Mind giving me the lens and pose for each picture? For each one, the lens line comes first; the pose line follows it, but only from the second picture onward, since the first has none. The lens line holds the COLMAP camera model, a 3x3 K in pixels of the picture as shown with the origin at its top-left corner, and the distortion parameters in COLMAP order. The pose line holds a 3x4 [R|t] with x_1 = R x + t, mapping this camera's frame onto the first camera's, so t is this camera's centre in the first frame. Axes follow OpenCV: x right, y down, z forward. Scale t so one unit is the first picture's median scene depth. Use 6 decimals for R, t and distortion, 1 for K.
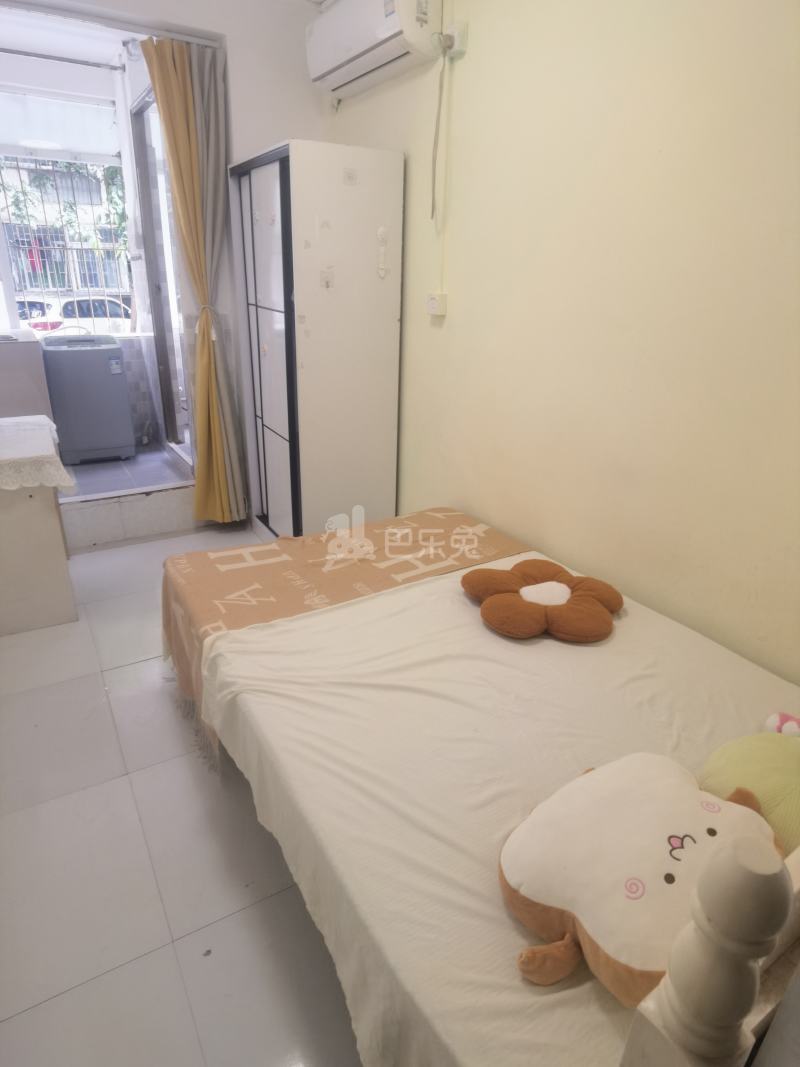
lens RADIAL K [[621.8, 0, 400.0], [0, 621.8, 533.5], [0, 0, 1]] dist [-0.019067, 0.002117]
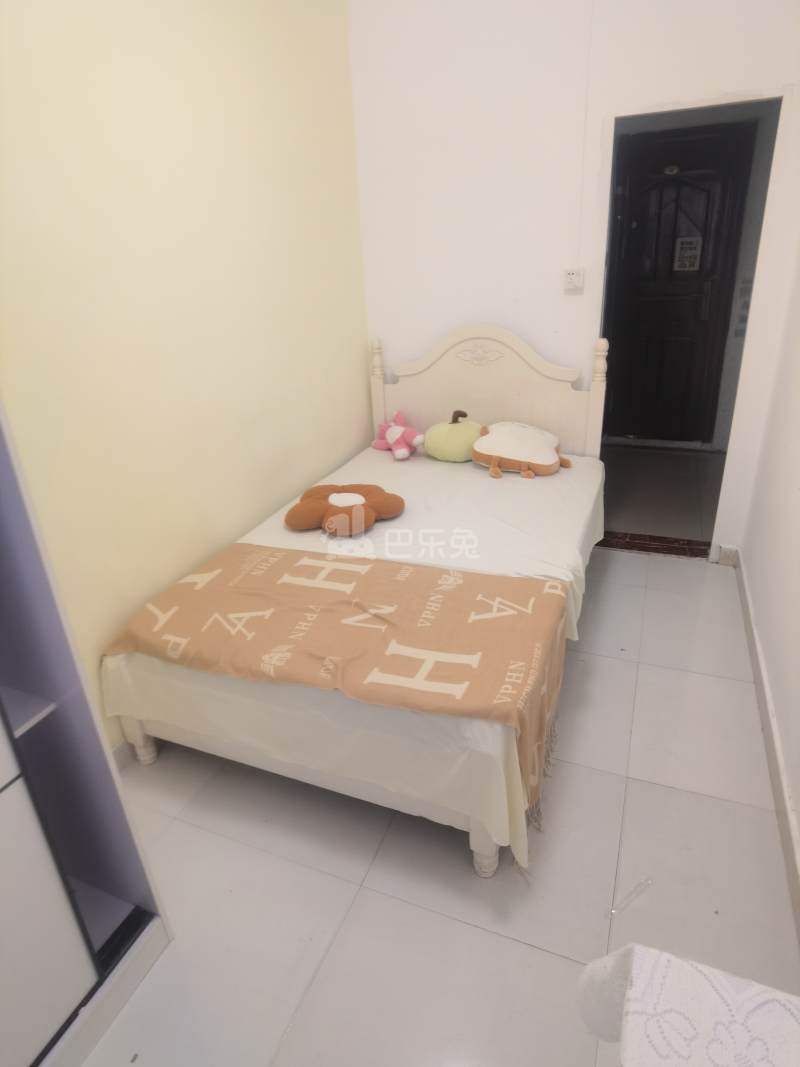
lens RADIAL K [[621.8, 0, 400.0], [0, 621.8, 533.5], [0, 0, 1]] dist [-0.019067, 0.002117]
pose [[-0.604429, -0.320517, 0.729338, -0.568180], [0.332868, 0.730145, 0.596731, -0.417474], [-0.723785, 0.603455, -0.334631, 0.947187]]
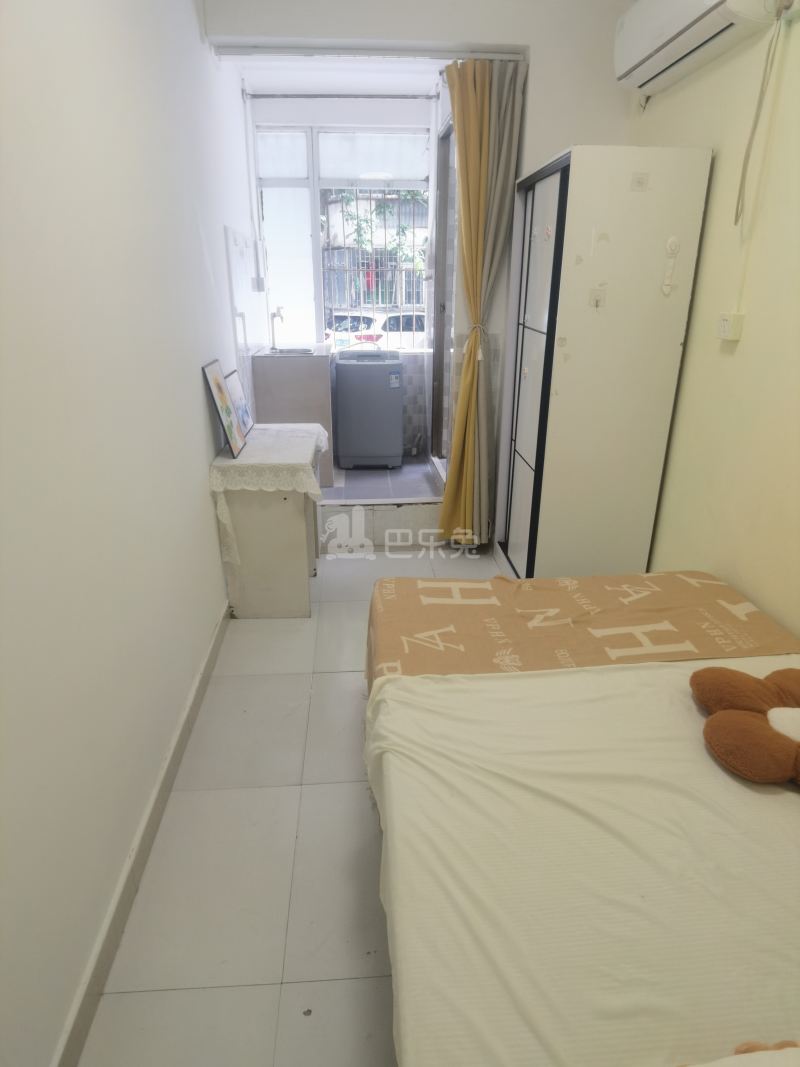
lens RADIAL K [[621.8, 0, 400.0], [0, 621.8, 533.5], [0, 0, 1]] dist [-0.019067, 0.002117]
pose [[0.890634, 0.146129, -0.430601, 0.058608], [-0.154400, 0.987881, 0.015895, -0.043166], [0.427705, 0.052328, 0.902402, 0.086840]]
